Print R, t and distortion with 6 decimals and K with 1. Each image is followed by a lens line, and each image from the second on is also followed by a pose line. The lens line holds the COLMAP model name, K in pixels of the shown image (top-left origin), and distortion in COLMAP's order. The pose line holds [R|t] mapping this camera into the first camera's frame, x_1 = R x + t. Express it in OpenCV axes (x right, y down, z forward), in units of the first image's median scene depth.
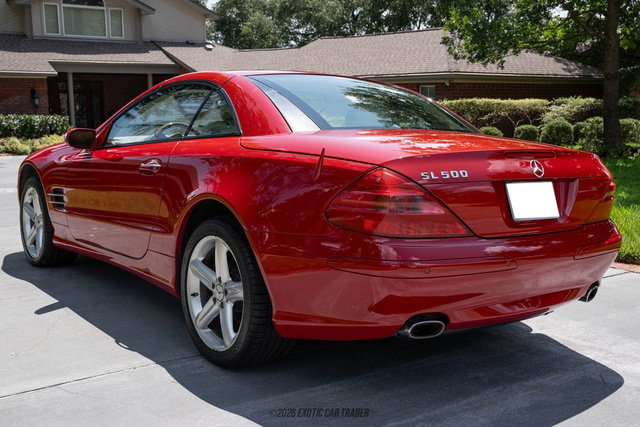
lens RADIAL K [[759.3, 0, 317.6], [0, 759.3, 210.9], [0, 0, 1]] dist [0.050941, 0.000000]
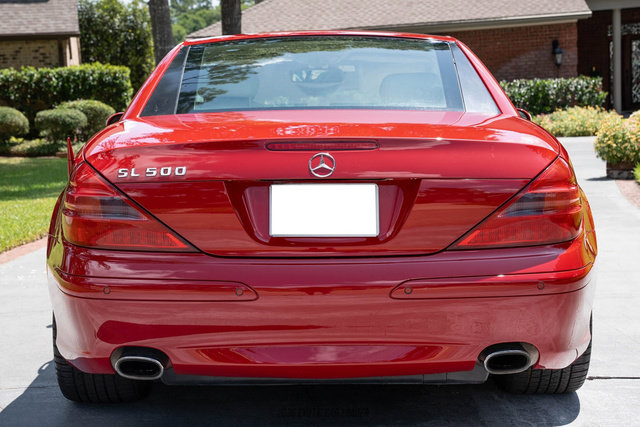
lens RADIAL K [[1217.9, 0, 324.2], [0, 1217.9, 212.6], [0, 0, 1]] dist [0.356917, 0.000000]
pose [[0.786946, 0.031211, -0.616232, 0.844912], [-0.037537, 0.999292, 0.002676, -0.011957], [0.615879, 0.021025, 0.787561, 0.084292]]
